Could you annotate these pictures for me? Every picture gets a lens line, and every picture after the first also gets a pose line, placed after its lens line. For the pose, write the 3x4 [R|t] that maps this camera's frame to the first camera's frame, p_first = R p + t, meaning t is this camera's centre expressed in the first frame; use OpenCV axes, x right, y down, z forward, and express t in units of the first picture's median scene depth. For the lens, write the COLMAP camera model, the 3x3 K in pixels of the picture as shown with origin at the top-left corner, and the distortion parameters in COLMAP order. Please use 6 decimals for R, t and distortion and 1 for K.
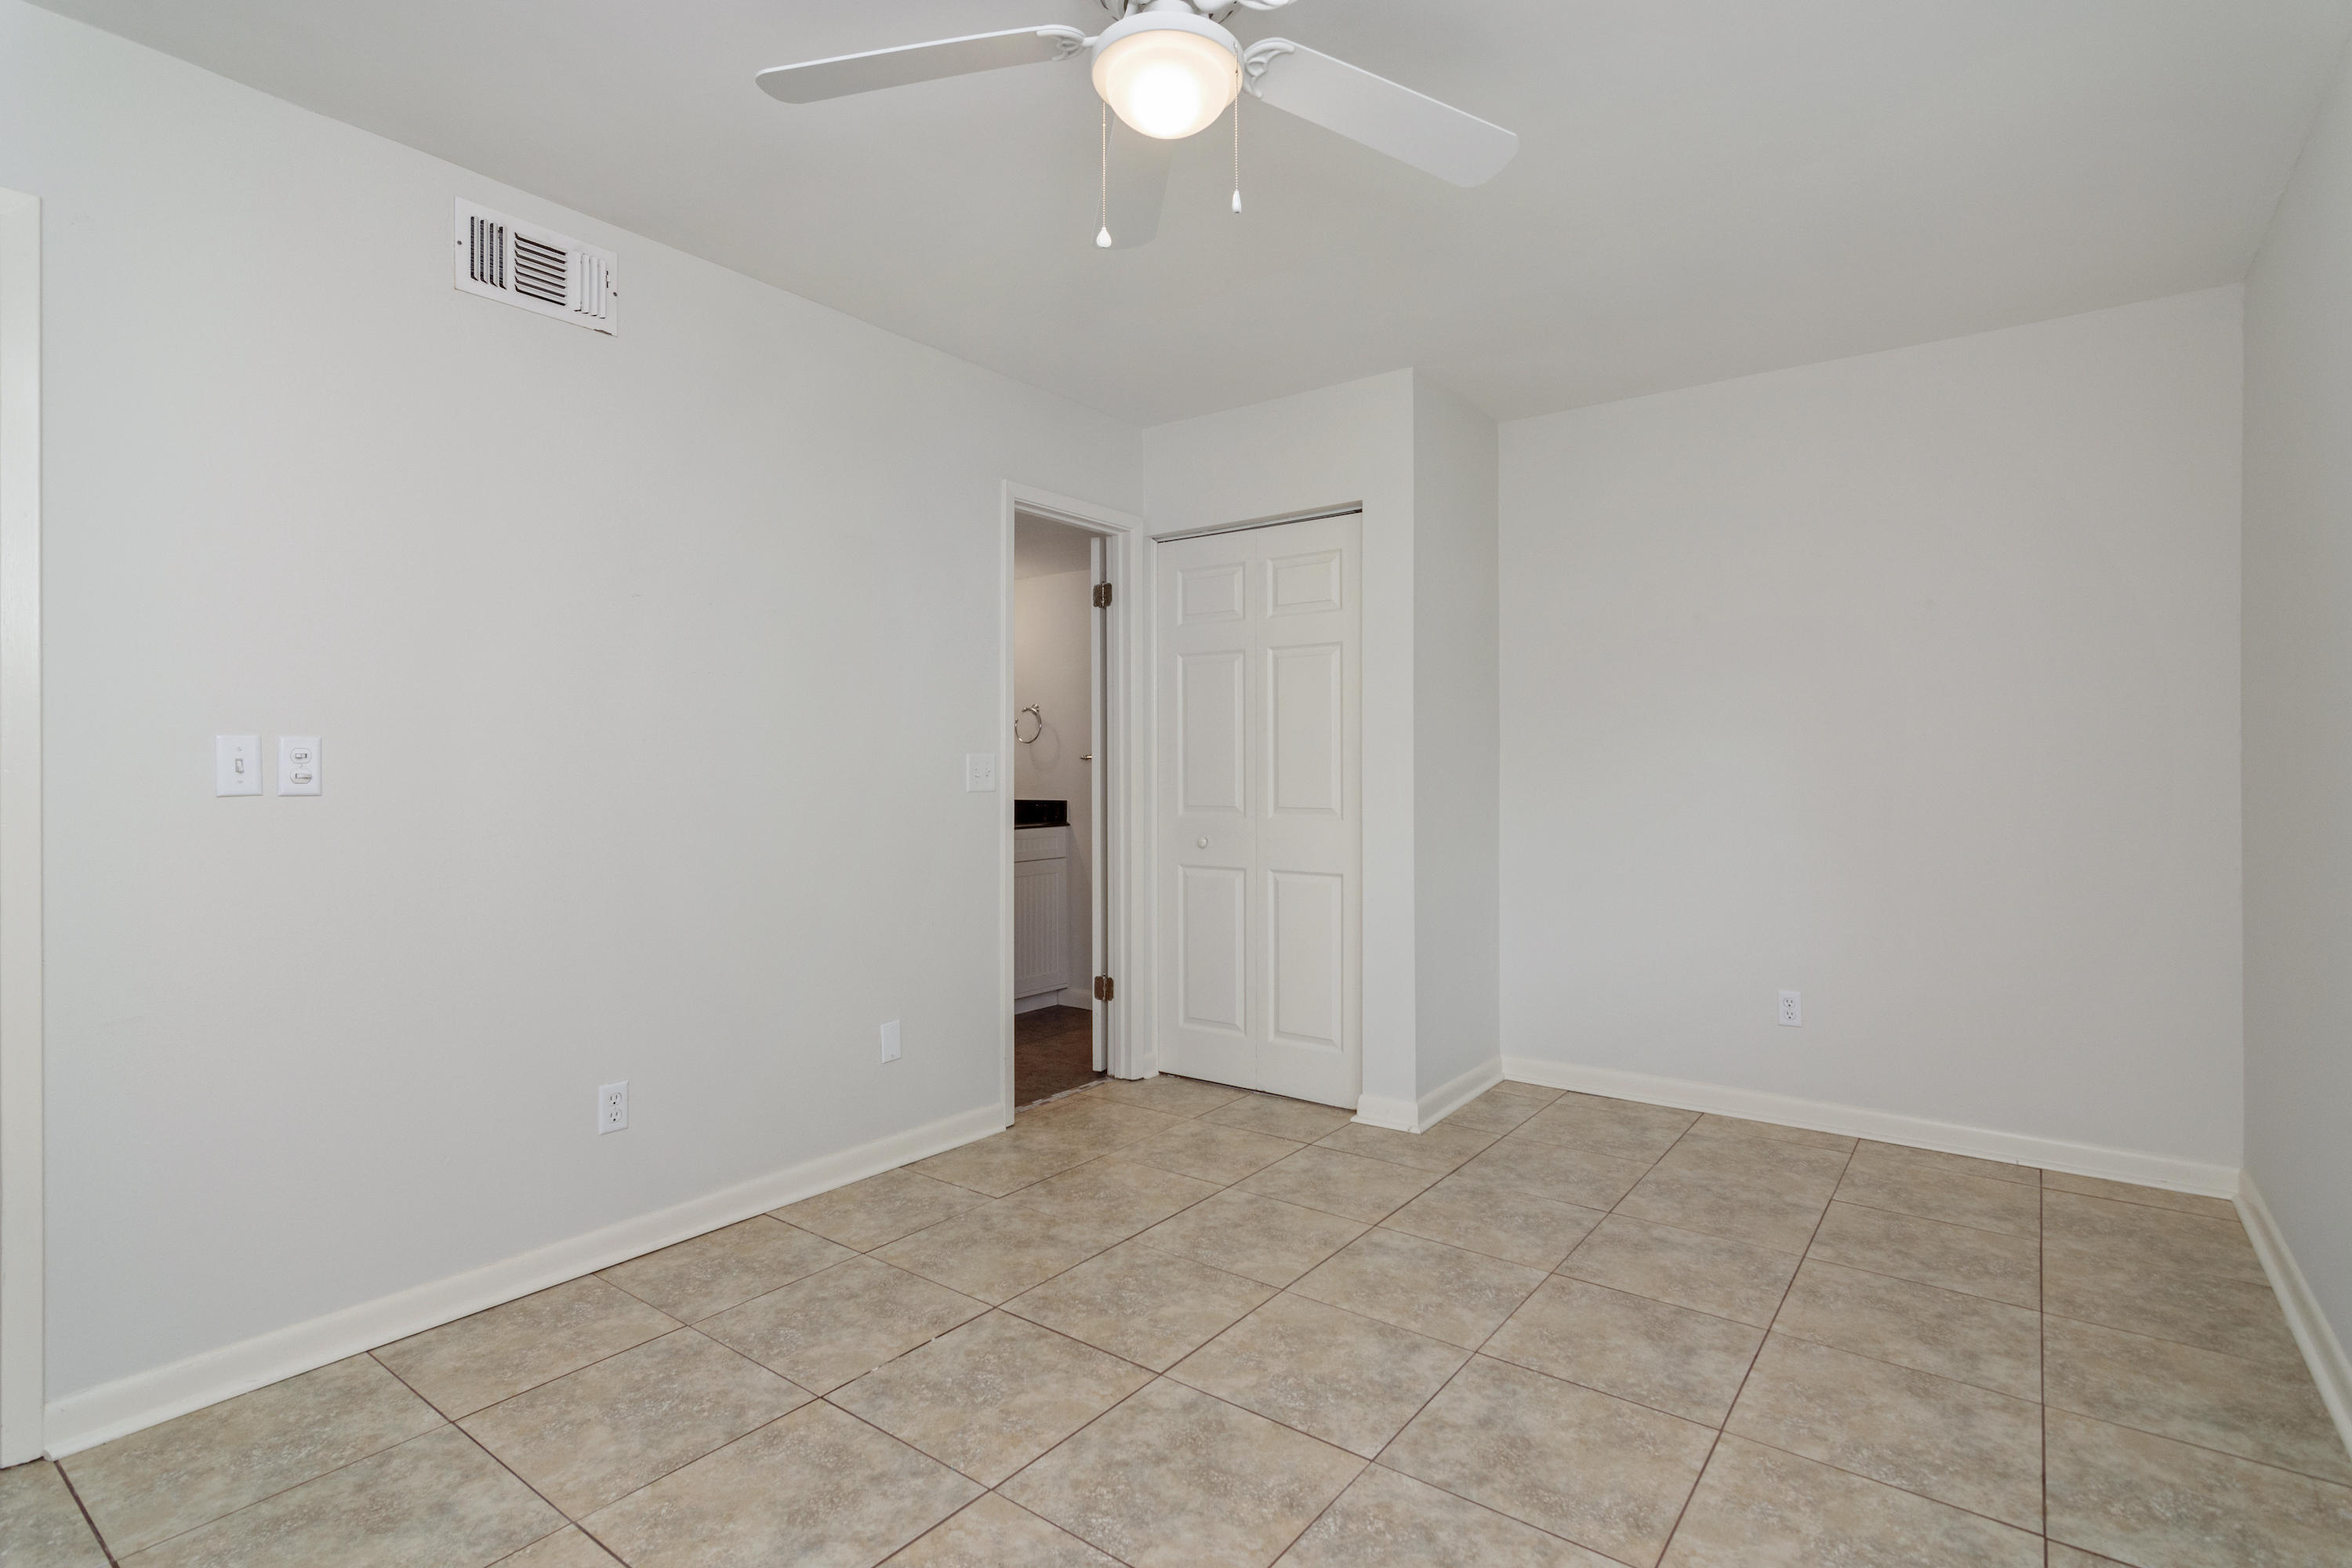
lens RADIAL K [[1144.6, 0, 1161.5], [0, 1144.6, 776.3], [0, 0, 1]] dist [-0.004052, 0.002515]
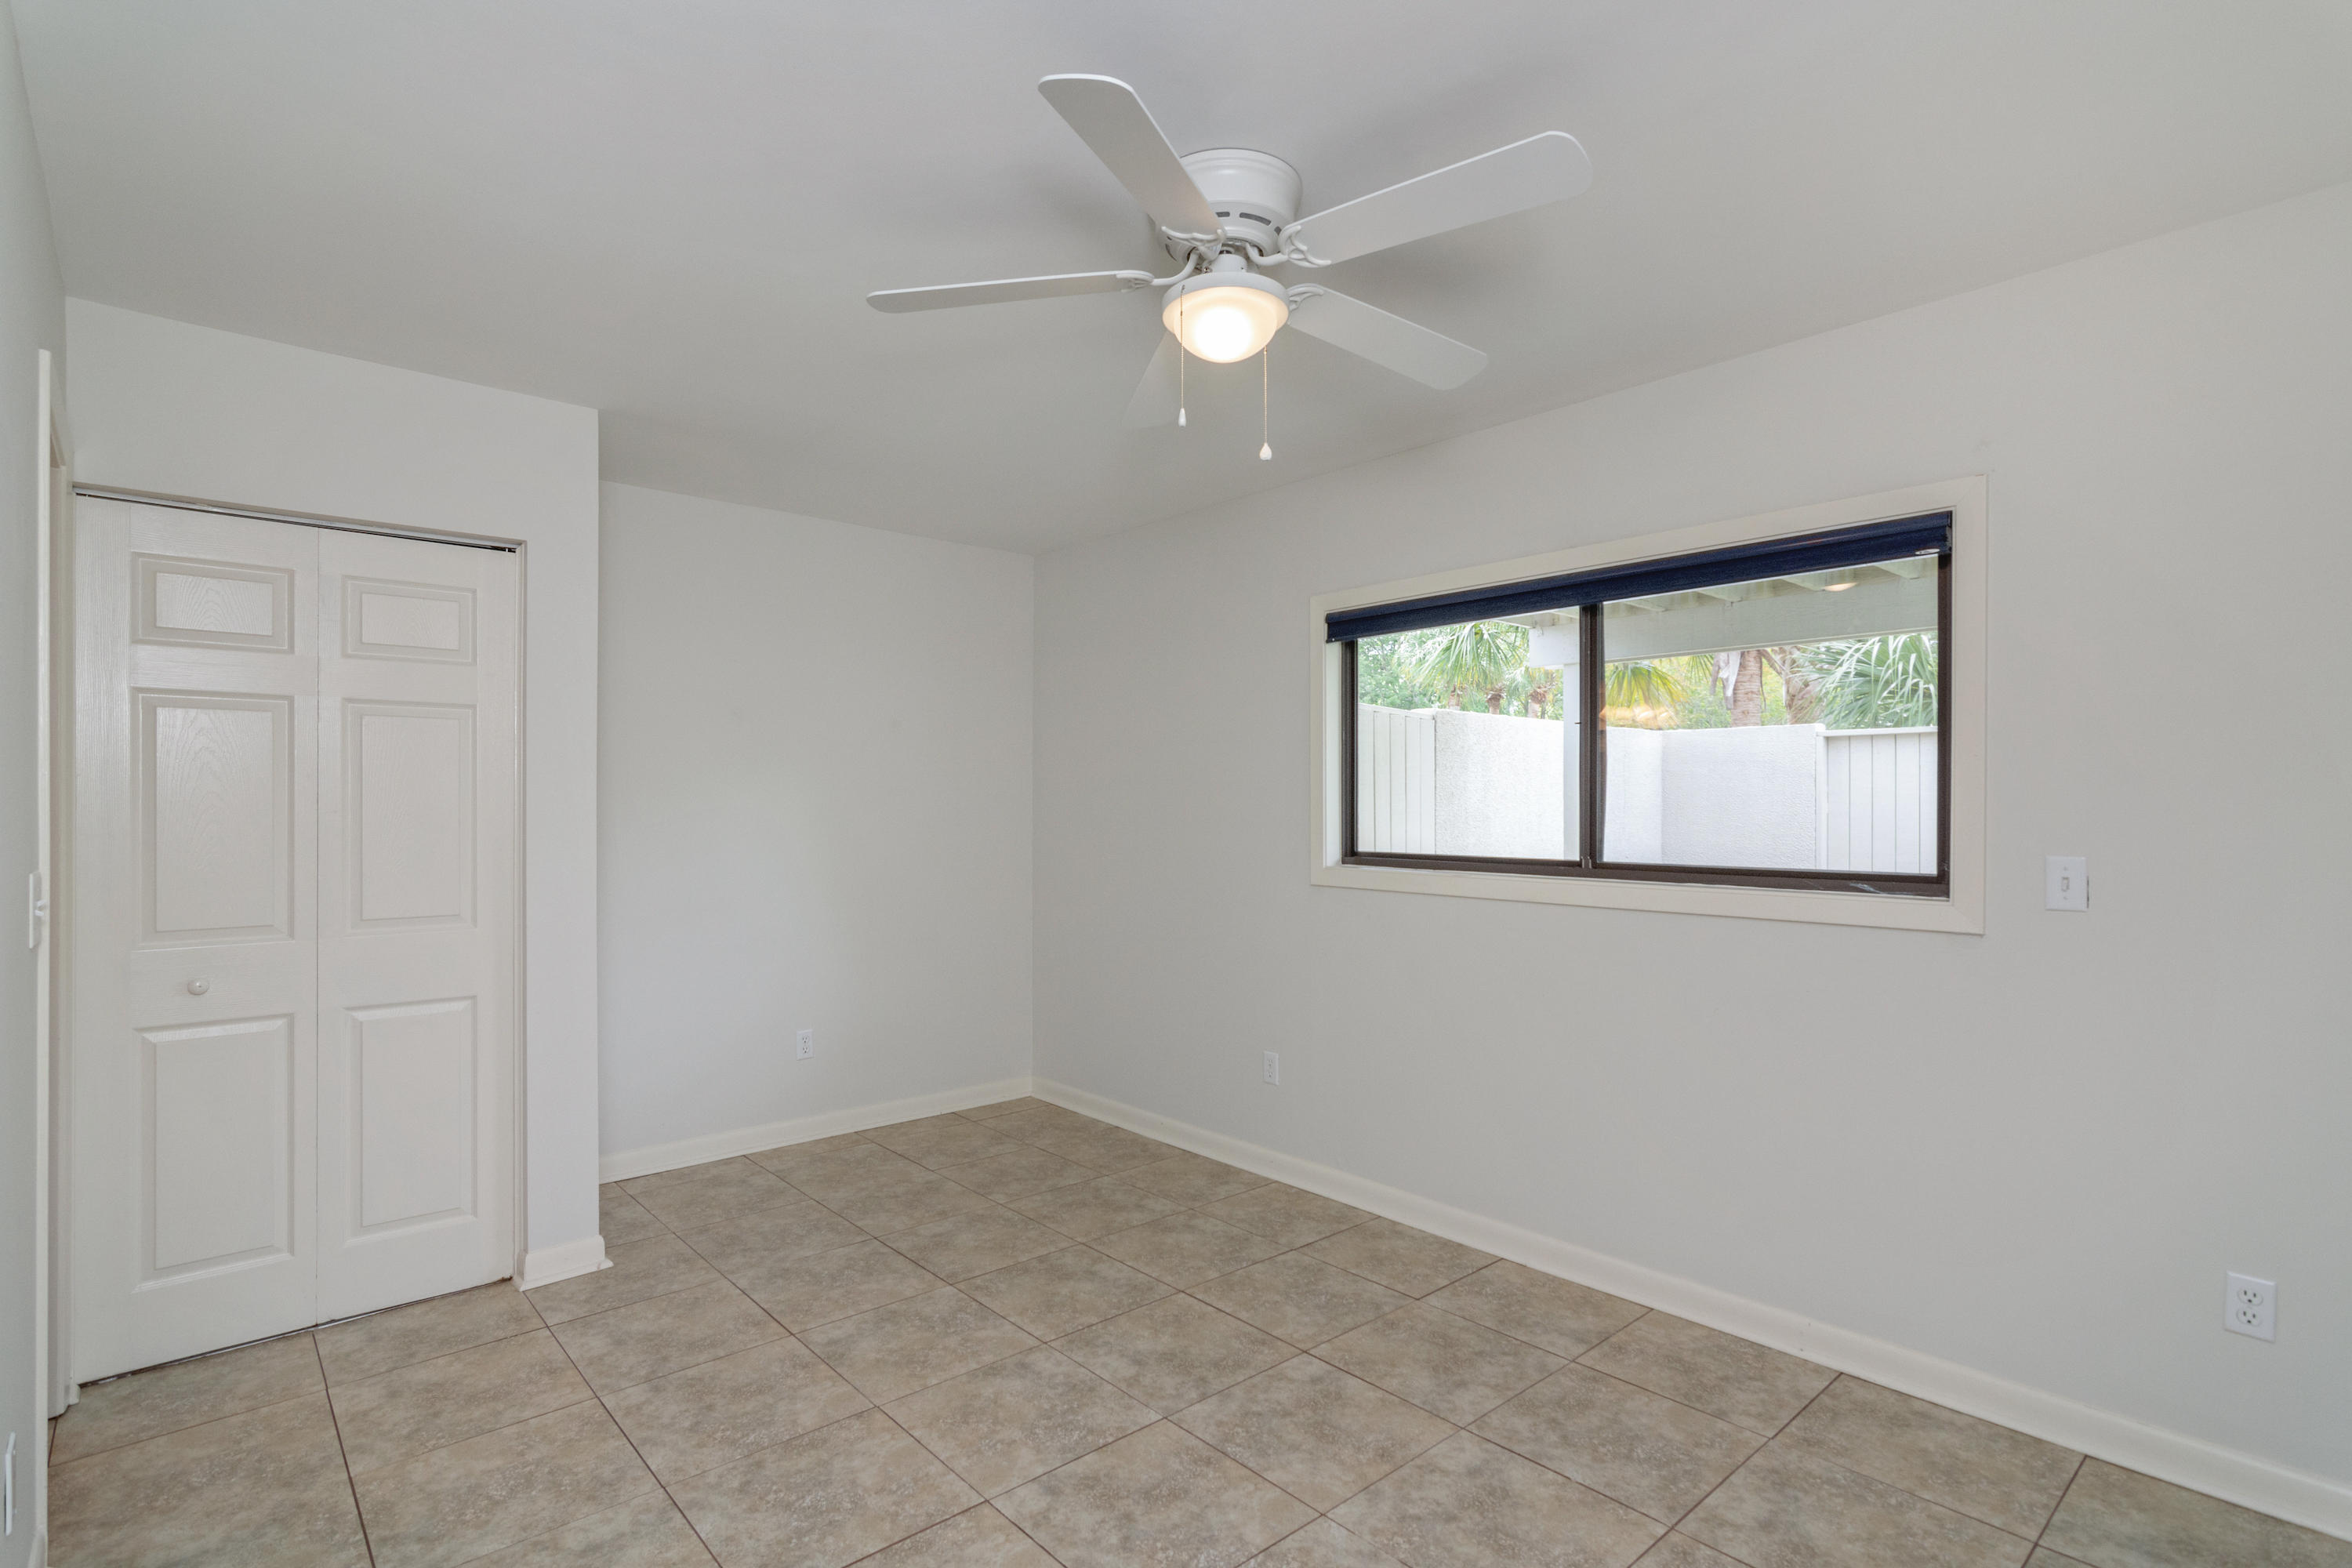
lens RADIAL K [[1144.6, 0, 1162.1], [0, 1144.6, 796.7], [0, 0, 1]] dist [-0.004052, 0.002515]
pose [[0.195515, 0.007053, 0.980675, -0.738744], [0.006856, 0.999940, -0.008559, -0.059332], [-0.980677, 0.008397, 0.195455, 0.511055]]
